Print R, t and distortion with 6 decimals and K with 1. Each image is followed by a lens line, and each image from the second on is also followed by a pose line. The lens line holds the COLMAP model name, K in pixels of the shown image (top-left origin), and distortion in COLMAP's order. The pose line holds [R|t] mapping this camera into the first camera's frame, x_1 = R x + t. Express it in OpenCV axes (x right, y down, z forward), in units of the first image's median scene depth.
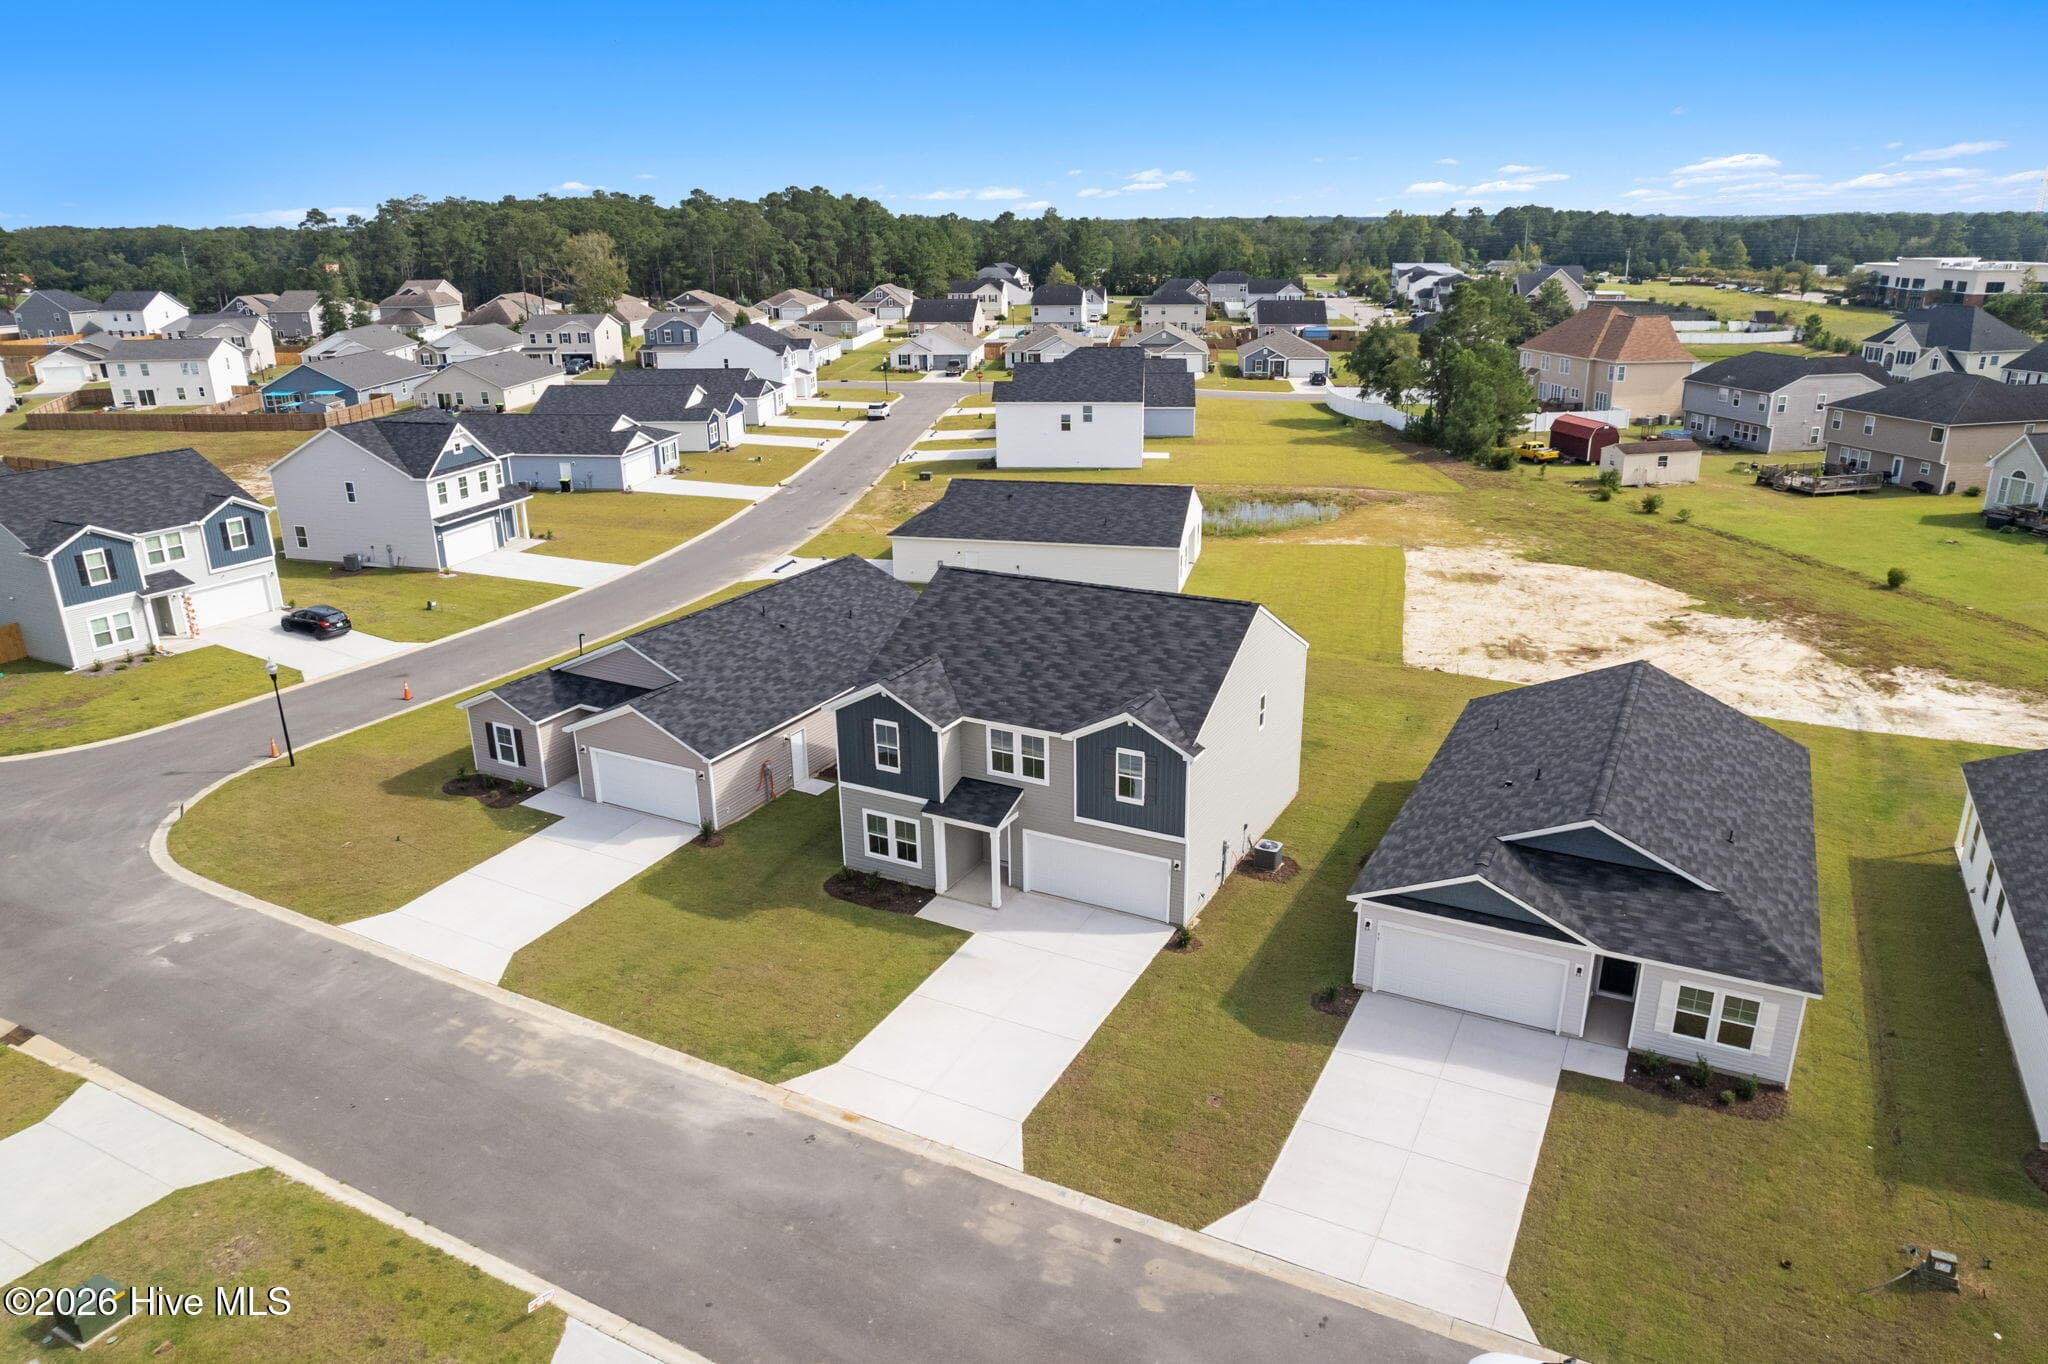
lens RADIAL K [[1355.9, 0, 1041.0], [0, 1355.9, 687.3], [0, 0, 1]] dist [-0.073474, 0.064140]
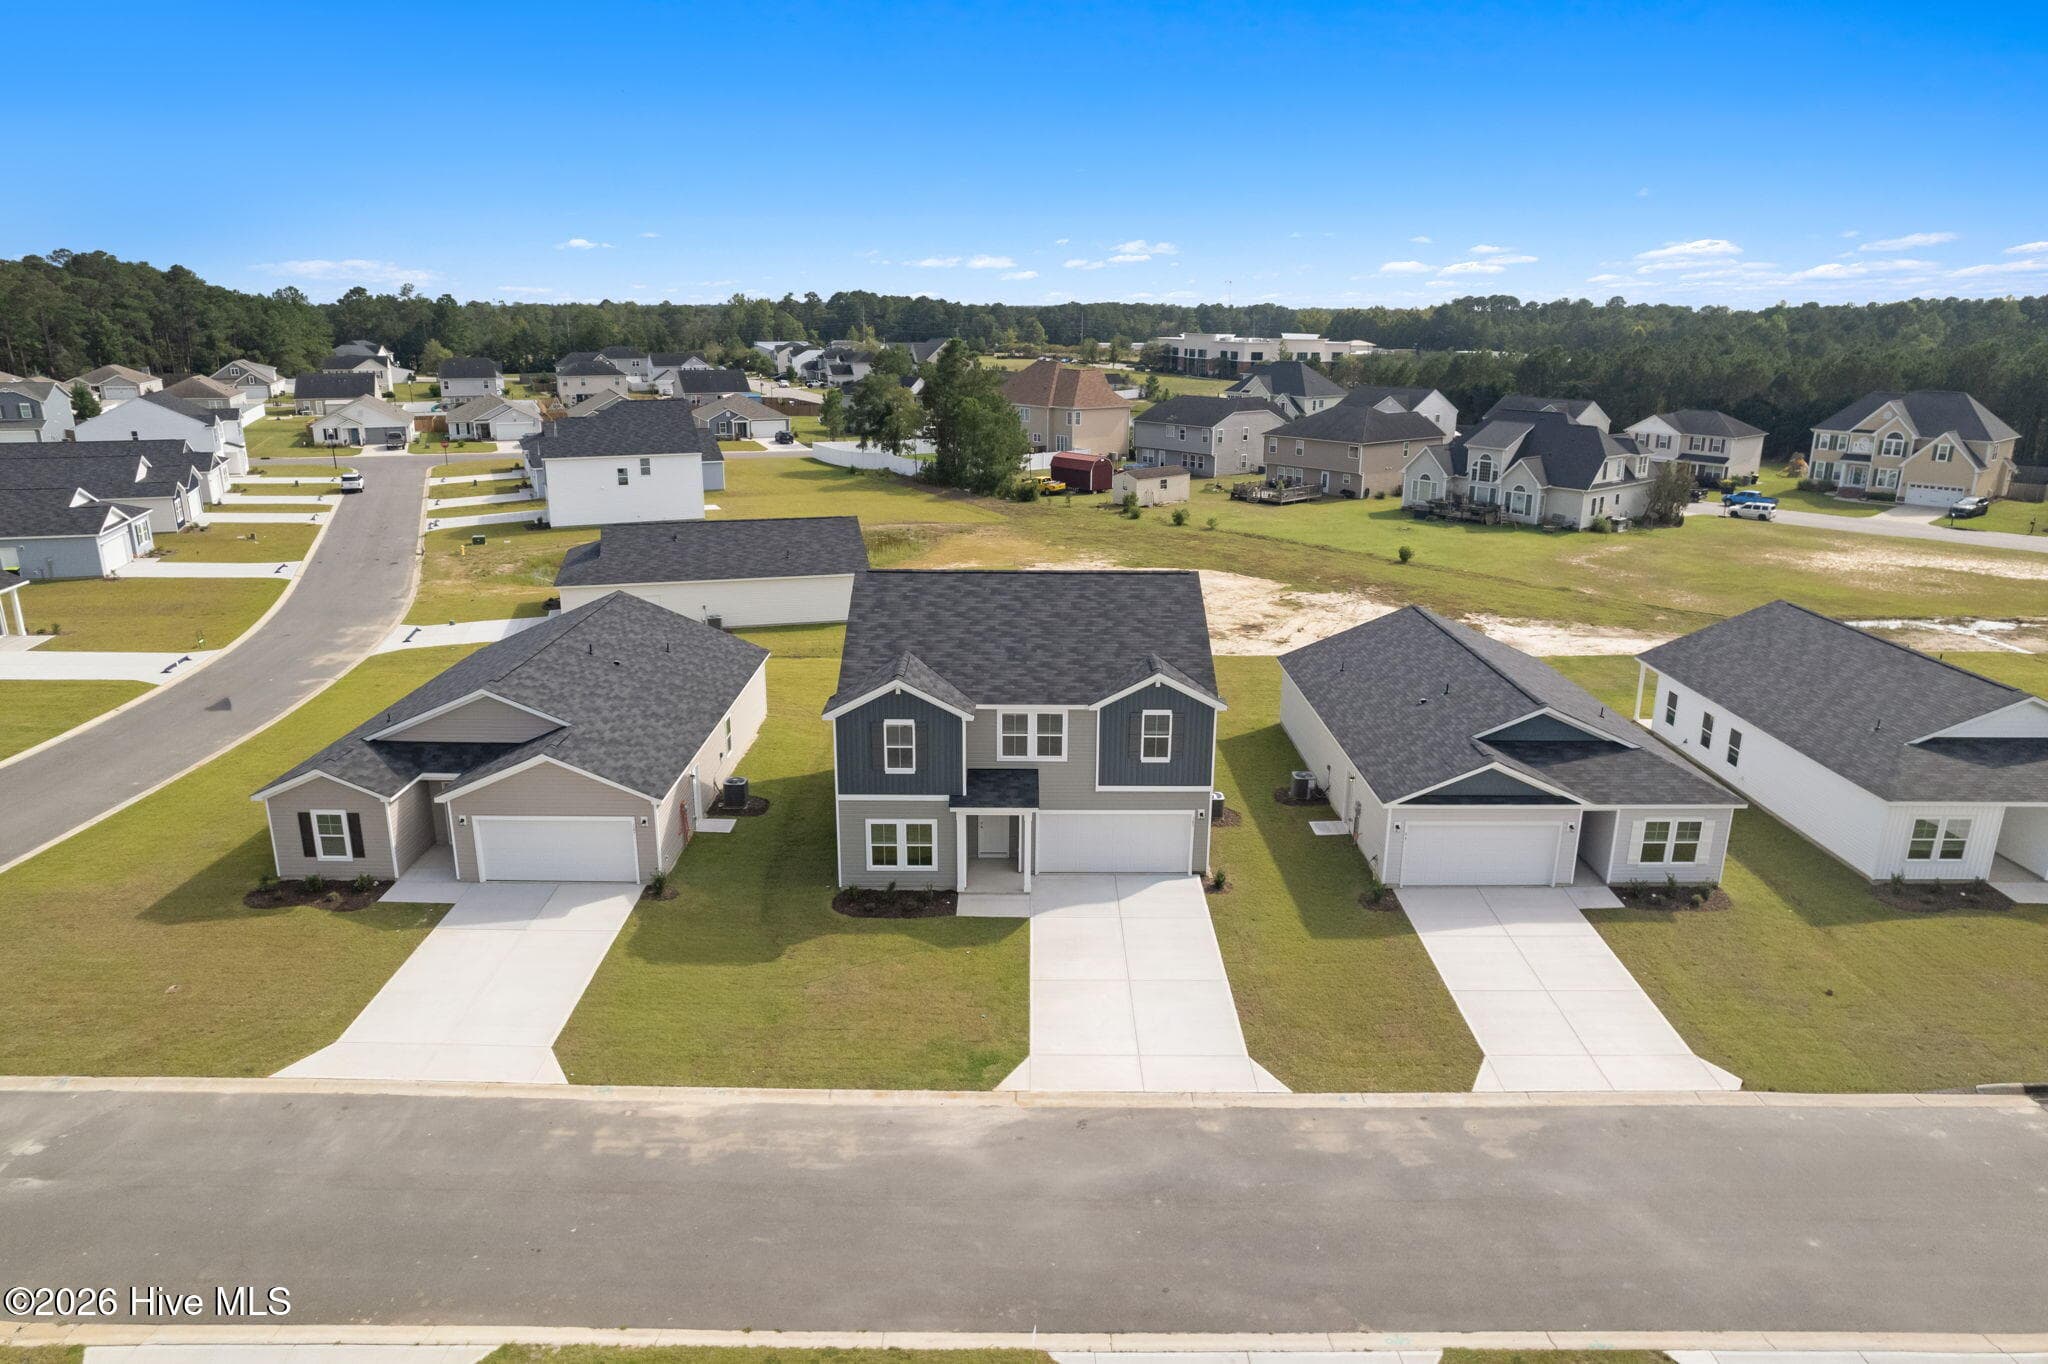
lens RADIAL K [[1313.8, 0, 1041.4], [0, 1313.8, 681.4], [0, 0, 1]] dist [-0.077868, 0.065103]
pose [[0.879615, -0.111318, 0.462477, -0.407493], [0.137443, 0.990241, -0.023062, 0.030053], [-0.455397, 0.083850, 0.886331, 0.118692]]
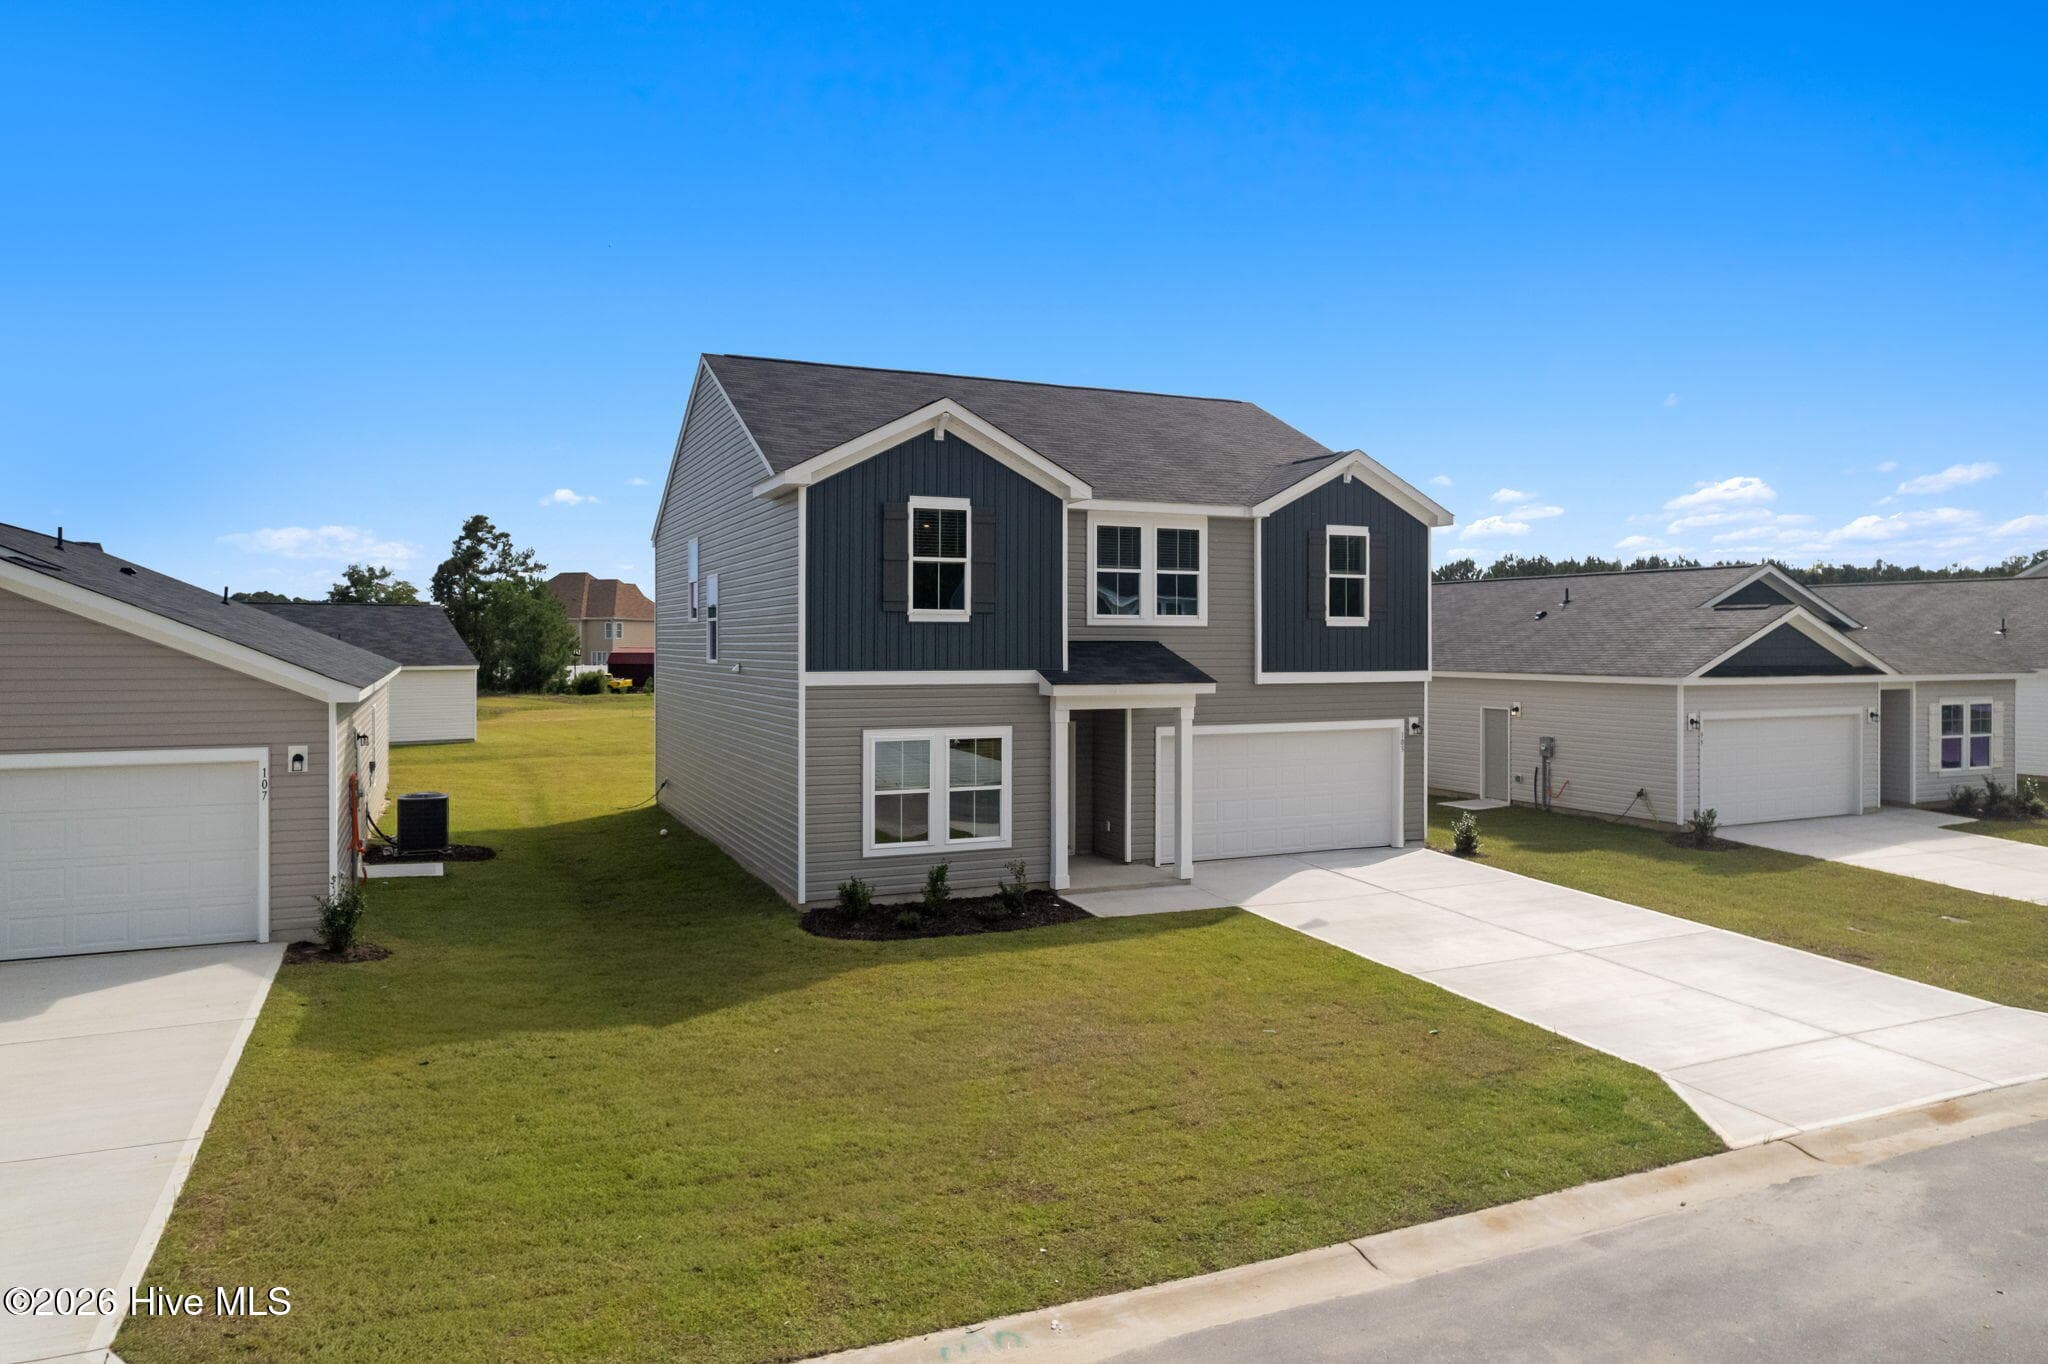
lens RADIAL K [[1331.0, 0, 1046.2], [0, 1331.0, 650.6], [0, 0, 1]] dist [-0.076533, 0.062779]
pose [[0.610615, 0.006664, 0.791899, -0.394004], [0.253469, 0.945717, -0.203403, 0.152620], [-0.750268, 0.324923, 0.575780, 0.668138]]
